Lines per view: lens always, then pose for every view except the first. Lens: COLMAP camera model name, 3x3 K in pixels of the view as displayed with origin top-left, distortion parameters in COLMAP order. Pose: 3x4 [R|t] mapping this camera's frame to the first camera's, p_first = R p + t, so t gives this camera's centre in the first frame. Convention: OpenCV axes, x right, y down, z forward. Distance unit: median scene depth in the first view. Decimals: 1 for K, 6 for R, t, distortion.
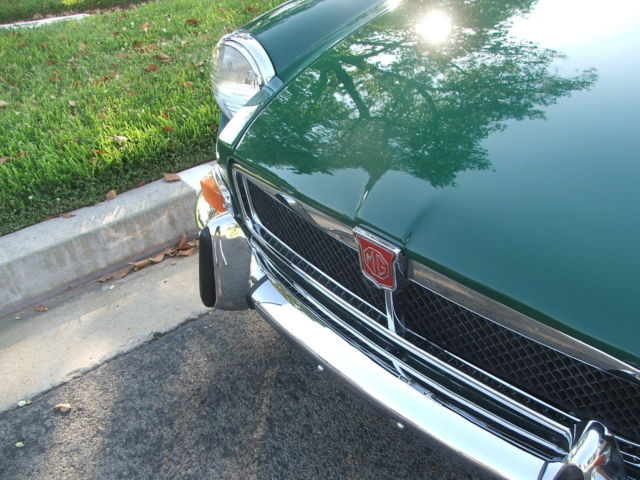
lens RADIAL K [[705.7, 0, 320.0], [0, 705.7, 240.0], [0, 0, 1]] dist [-0.223242, 0.288863]
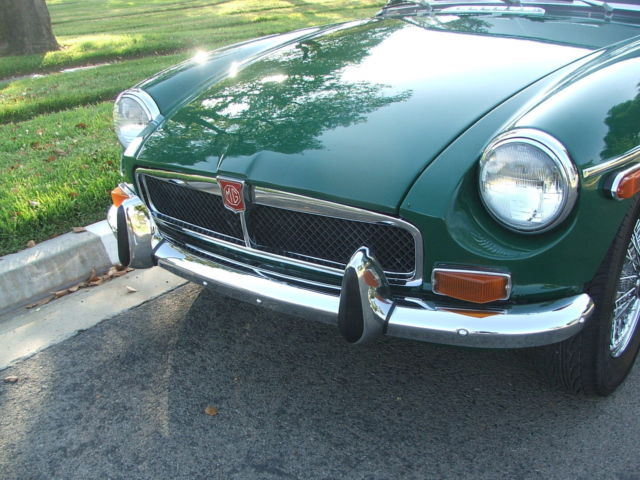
lens RADIAL K [[705.7, 0, 320.0], [0, 705.7, 240.0], [0, 0, 1]] dist [-0.223242, 0.288863]
pose [[0.982091, -0.085598, 0.167841, -0.000899], [0.113624, 0.979691, -0.165212, 0.201876], [-0.150291, 0.181324, 0.971872, -0.278914]]
